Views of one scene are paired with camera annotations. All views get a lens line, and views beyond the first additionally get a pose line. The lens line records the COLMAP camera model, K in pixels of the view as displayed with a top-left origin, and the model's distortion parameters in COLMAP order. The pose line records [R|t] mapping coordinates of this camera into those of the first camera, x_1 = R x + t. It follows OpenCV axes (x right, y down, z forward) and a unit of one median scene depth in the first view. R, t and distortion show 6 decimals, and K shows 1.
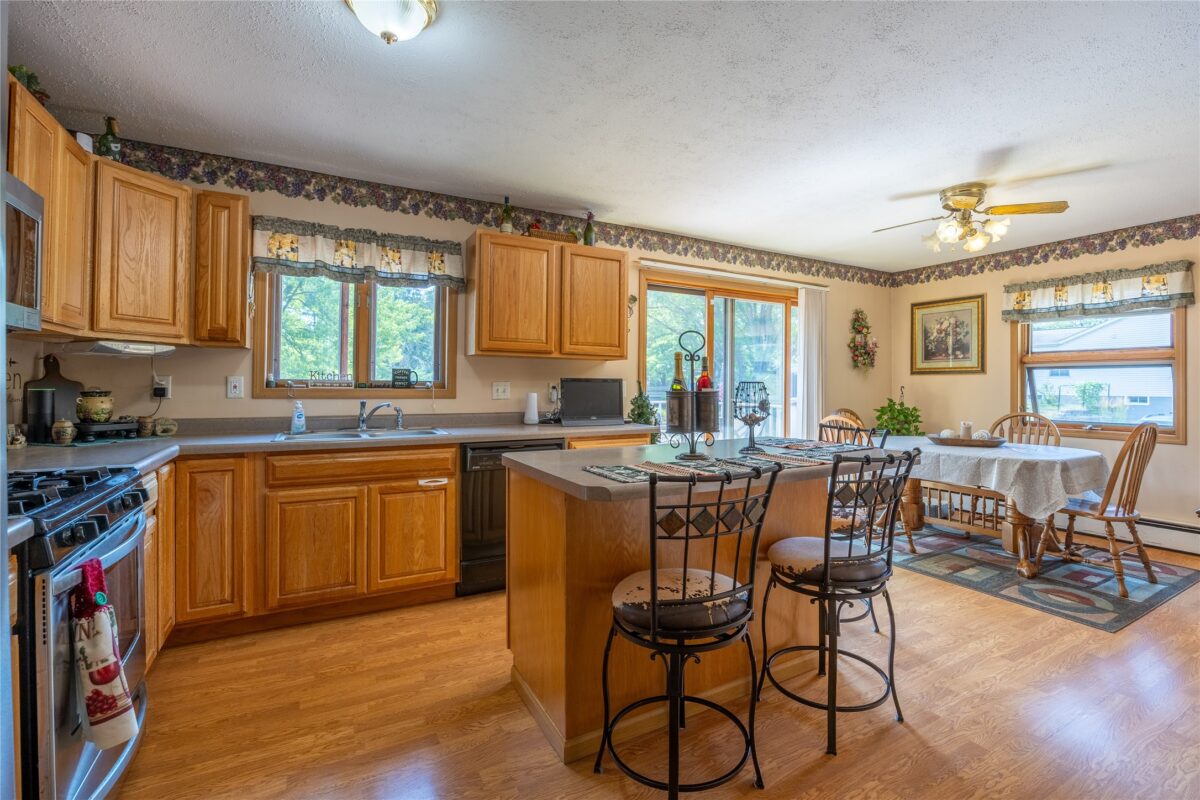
lens RADIAL K [[541.9, 0, 631.9], [0, 541.9, 381.0], [0, 0, 1]] dist [-0.017059, 0.000145]
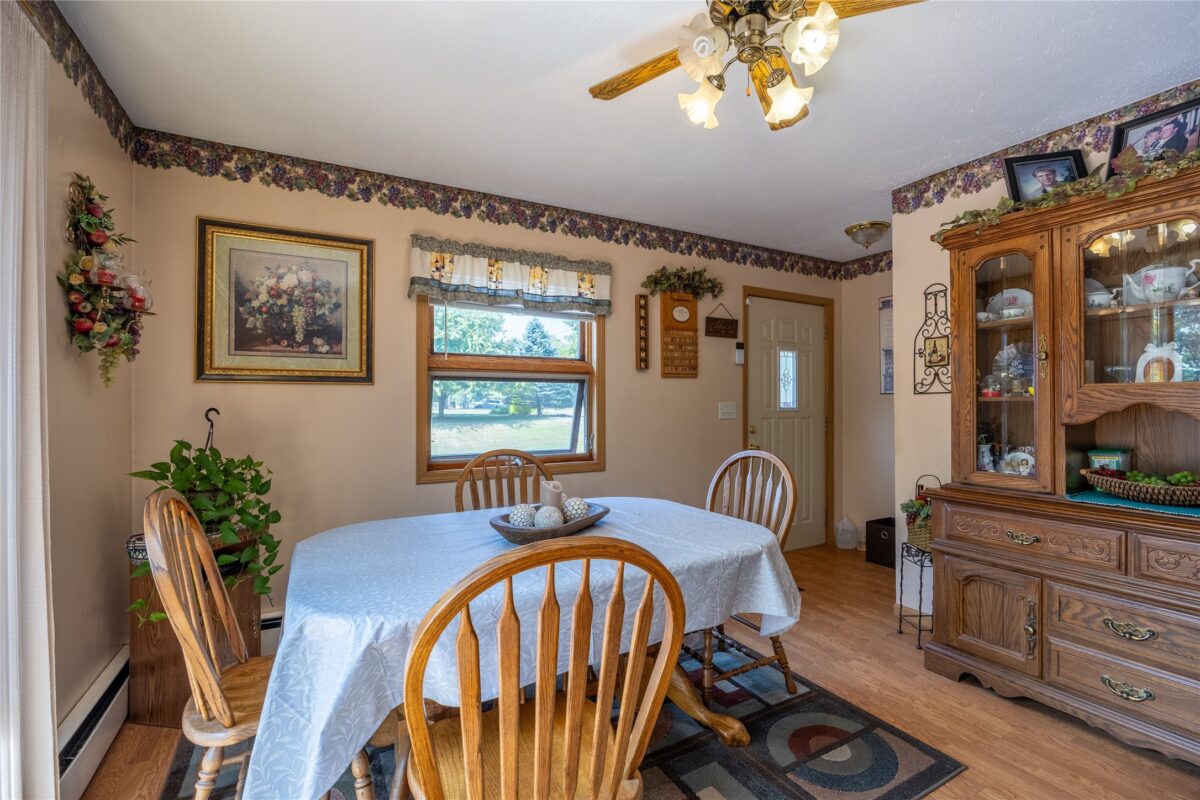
lens RADIAL K [[529.8, 0, 616.3], [0, 529.8, 398.8], [0, 0, 1]] dist [-0.015080, 0.000195]
pose [[0.008918, 0.003797, 0.999953, 0.129512], [-0.006282, 0.999973, -0.003741, 0.002237], [-0.999941, -0.006248, 0.008941, 0.836855]]
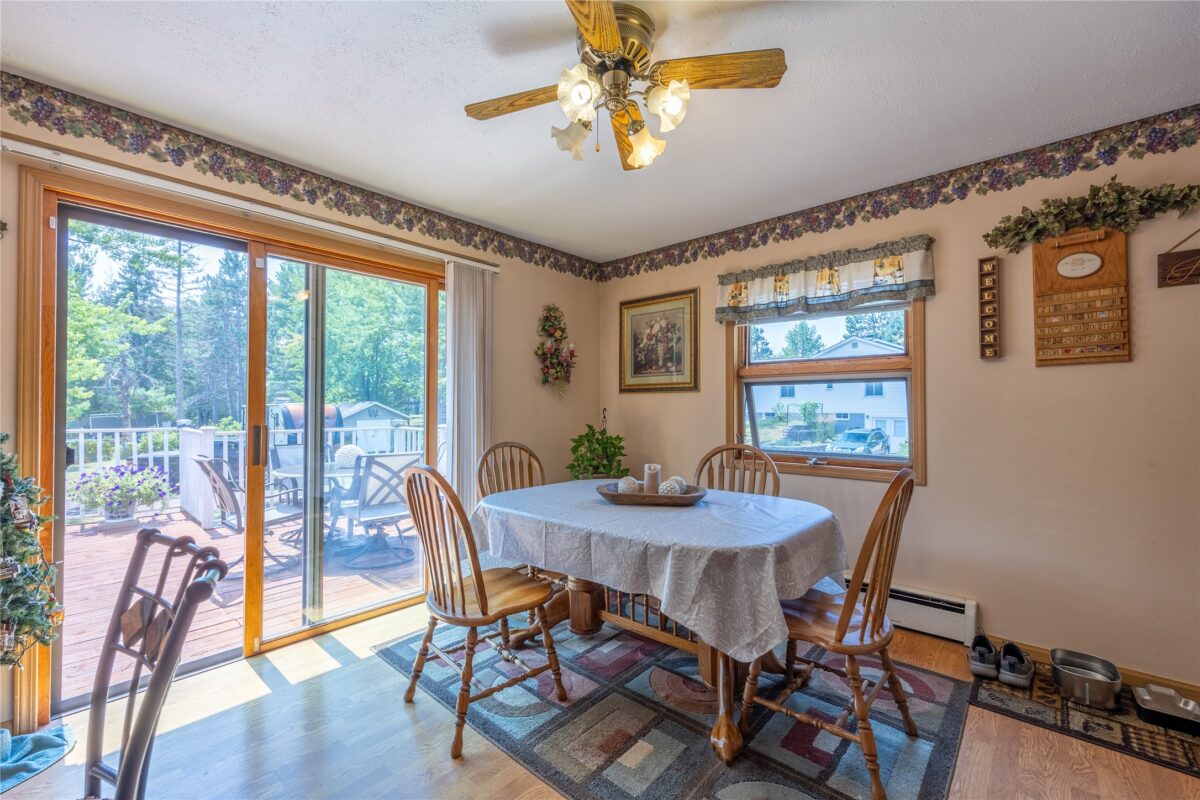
lens RADIAL K [[494.5, 0, 602.9], [0, 494.5, 400.9], [0, 0, 1]] dist [0.013013, -0.000064]
pose [[0.950865, -0.003508, 0.309585, 0.344212], [0.004356, 0.999988, -0.002049, 0.001327], [-0.309574, 0.003297, 0.950870, 0.413121]]
